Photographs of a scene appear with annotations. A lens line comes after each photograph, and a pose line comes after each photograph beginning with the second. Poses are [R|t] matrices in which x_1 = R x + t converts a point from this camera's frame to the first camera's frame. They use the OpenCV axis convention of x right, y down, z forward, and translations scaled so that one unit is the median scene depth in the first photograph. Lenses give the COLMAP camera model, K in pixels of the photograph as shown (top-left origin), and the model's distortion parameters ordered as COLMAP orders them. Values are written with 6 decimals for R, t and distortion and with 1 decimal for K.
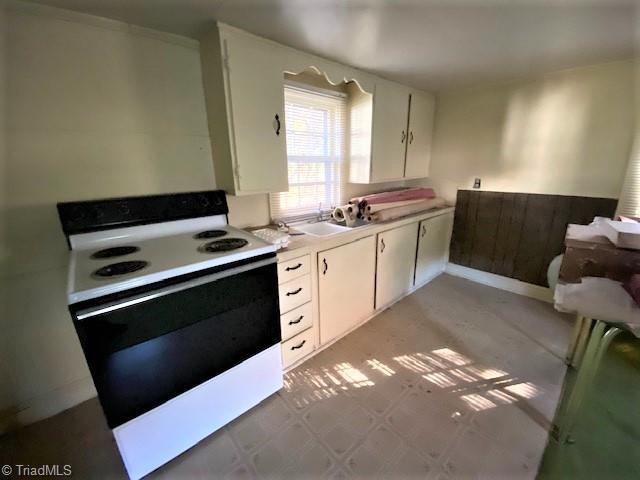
lens RADIAL K [[258.8, 0, 318.4], [0, 258.8, 237.9], [0, 0, 1]] dist [0.021258, -0.021674]
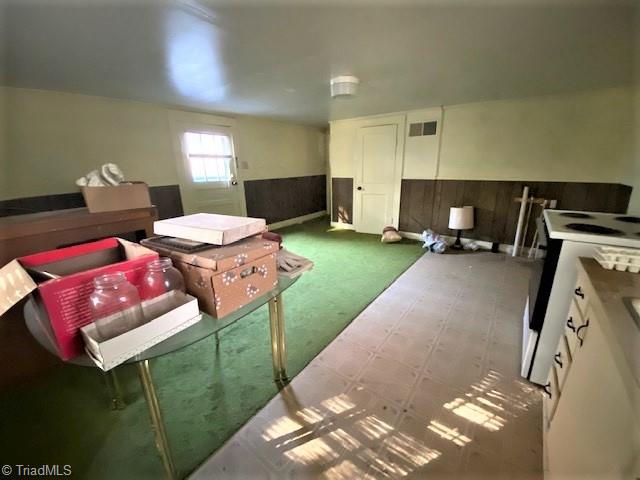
lens RADIAL K [[258.8, 0, 318.4], [0, 258.8, 237.9], [0, 0, 1]] dist [0.021258, -0.021674]
pose [[-0.980069, 0.092334, -0.175894, 0.738196], [-0.016635, 0.844163, 0.535829, -0.390738], [0.197958, 0.528075, -0.825802, 1.351108]]
